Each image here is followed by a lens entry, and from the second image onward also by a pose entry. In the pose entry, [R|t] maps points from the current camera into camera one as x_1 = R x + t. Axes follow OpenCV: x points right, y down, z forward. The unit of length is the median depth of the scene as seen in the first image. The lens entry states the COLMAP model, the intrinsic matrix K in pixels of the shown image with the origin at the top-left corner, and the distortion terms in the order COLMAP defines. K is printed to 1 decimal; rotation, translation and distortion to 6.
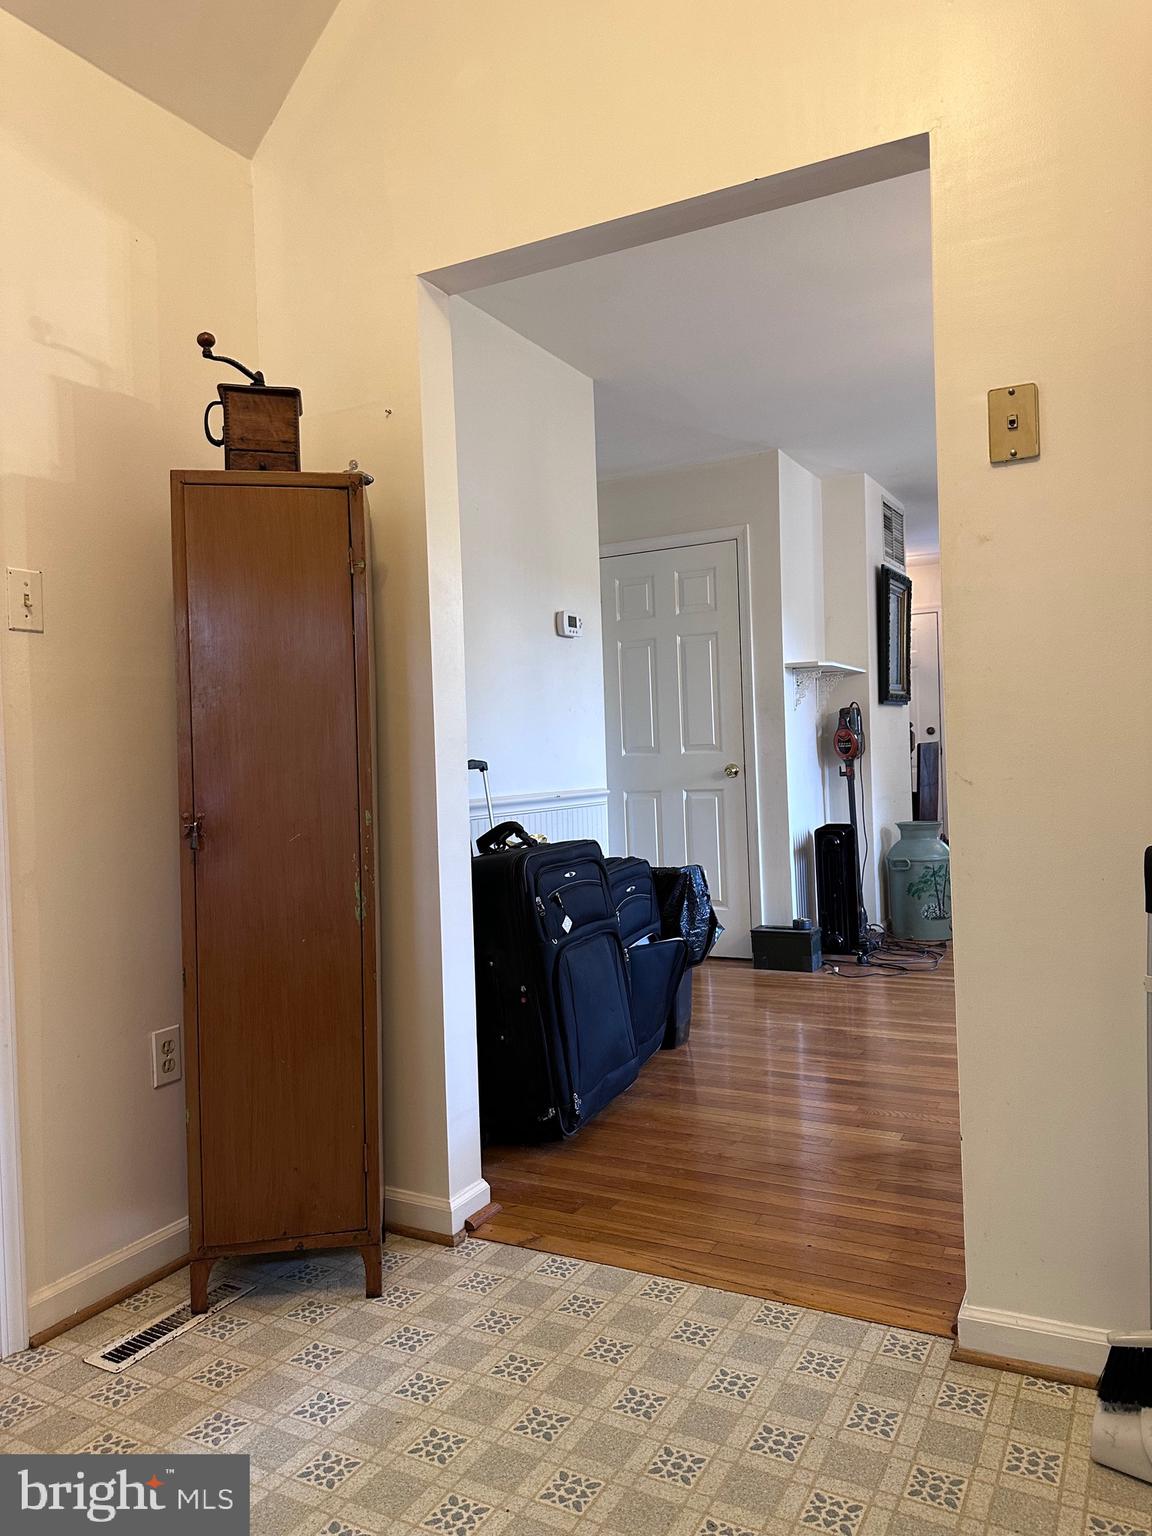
lens RADIAL K [[1064.7, 0, 570.6], [0, 1064.7, 764.7], [0, 0, 1]] dist [0.005370, -0.015487]
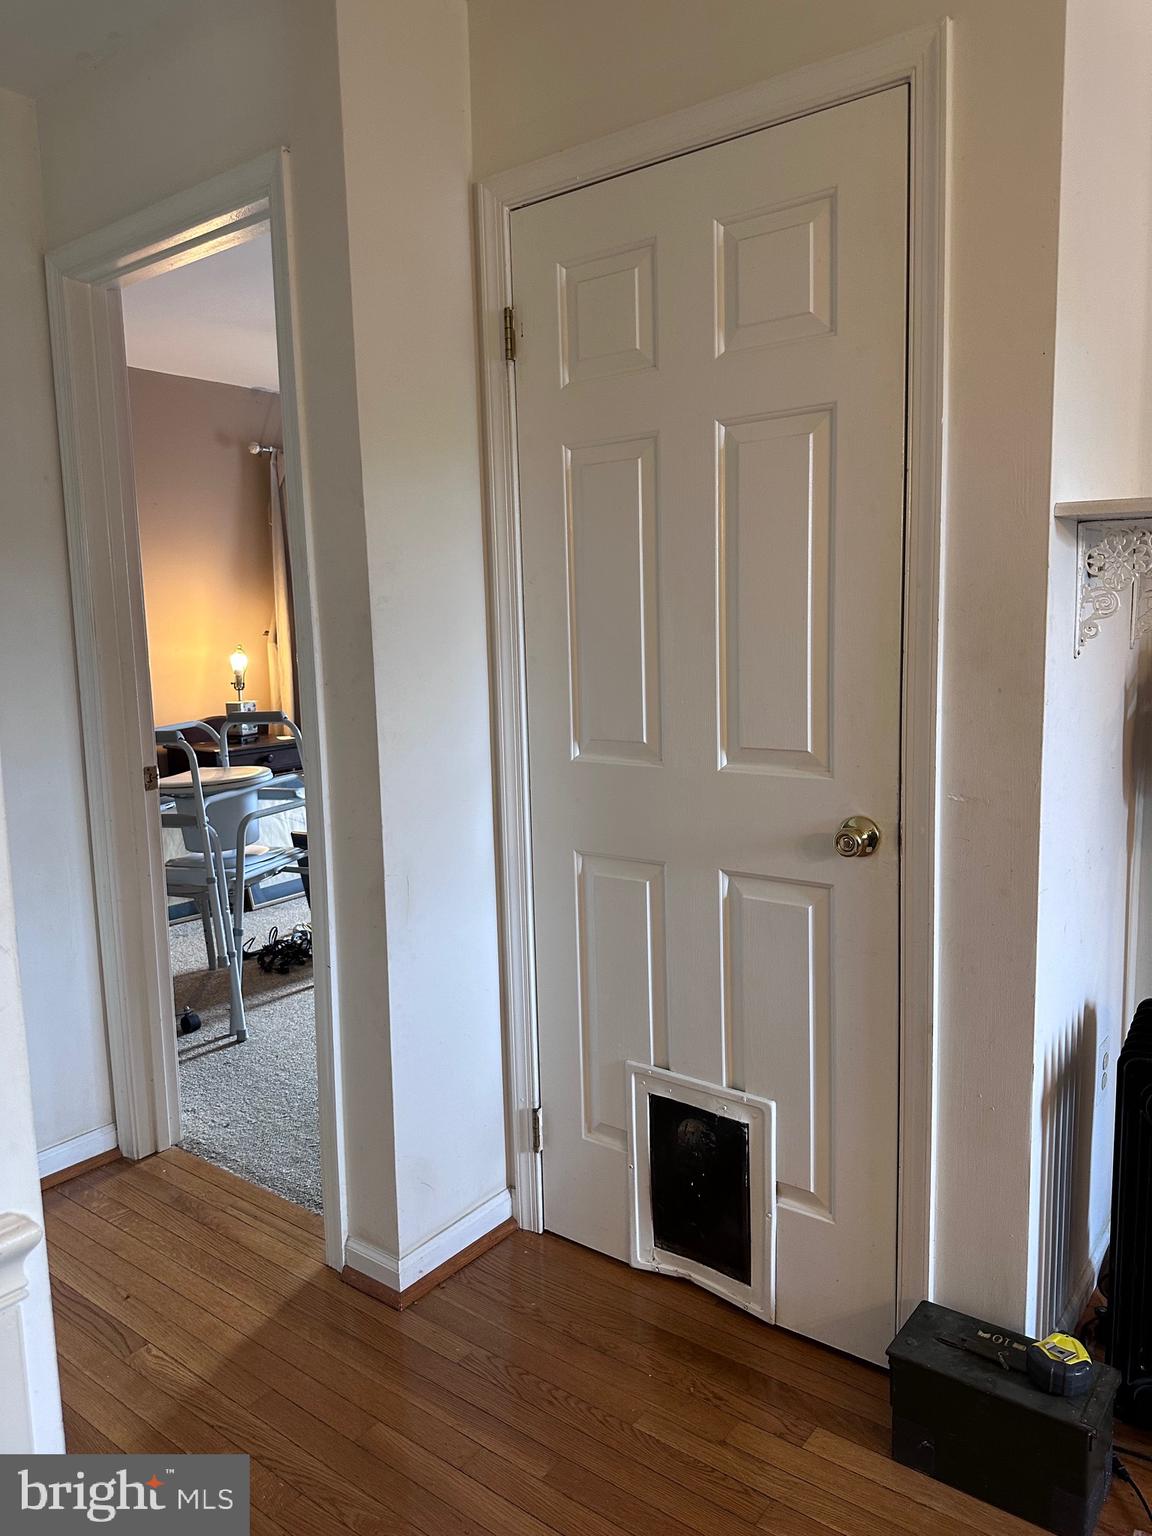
lens RADIAL K [[1064.7, 0, 585.0], [0, 1064.7, 769.8], [0, 0, 1]] dist [0.005370, -0.015487]
pose [[0.986460, 0.036262, -0.159944, 0.118856], [-0.014601, 0.990795, 0.134582, -0.058054], [0.163352, -0.130424, 0.977909, 0.659549]]
